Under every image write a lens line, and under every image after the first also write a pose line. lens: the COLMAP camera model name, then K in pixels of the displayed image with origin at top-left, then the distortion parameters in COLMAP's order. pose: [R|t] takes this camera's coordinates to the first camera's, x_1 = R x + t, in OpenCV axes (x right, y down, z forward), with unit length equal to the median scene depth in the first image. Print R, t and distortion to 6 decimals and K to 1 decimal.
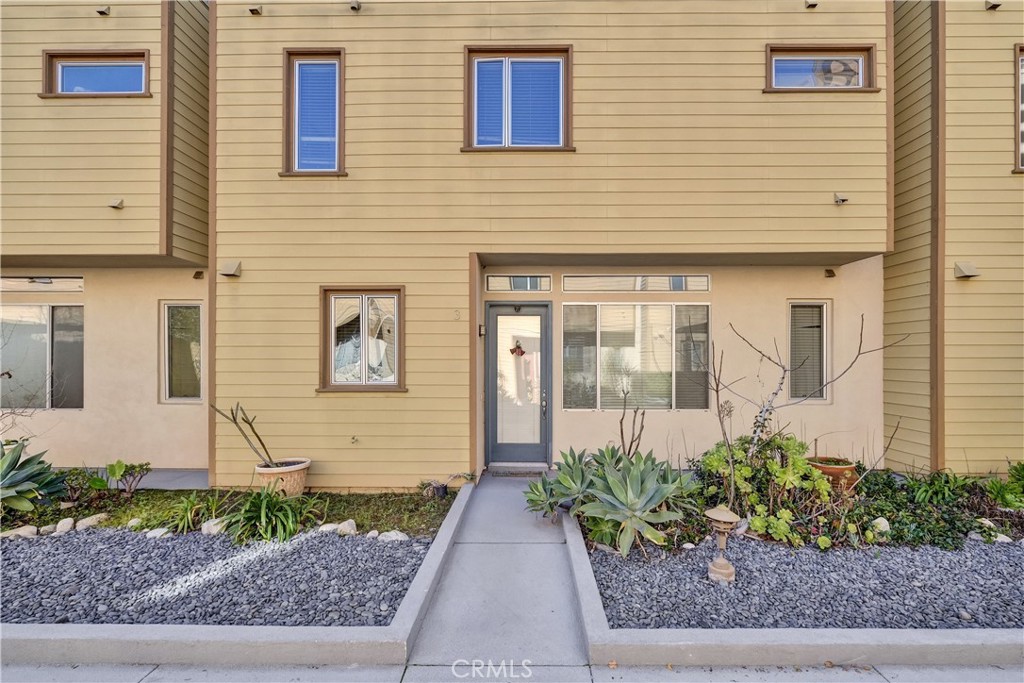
lens RADIAL K [[445.1, 0, 512.2], [0, 445.1, 358.6], [0, 0, 1]] dist [-0.005644, 0.000741]
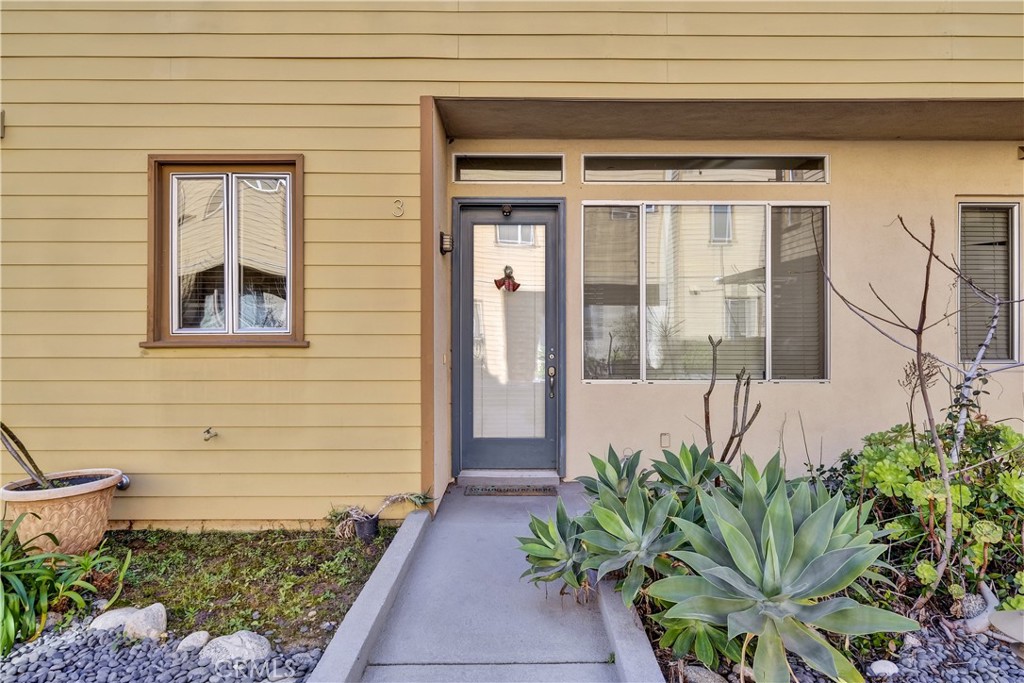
lens RADIAL K [[515.3, 0, 513.9], [0, 515.3, 333.6], [0, 0, 1]] dist [-0.001886, 0.000397]
pose [[0.999708, -0.000336, 0.024161, 0.004754], [0.000417, 0.999994, -0.003337, 0.060438], [-0.024160, 0.003346, 0.999703, 0.354854]]
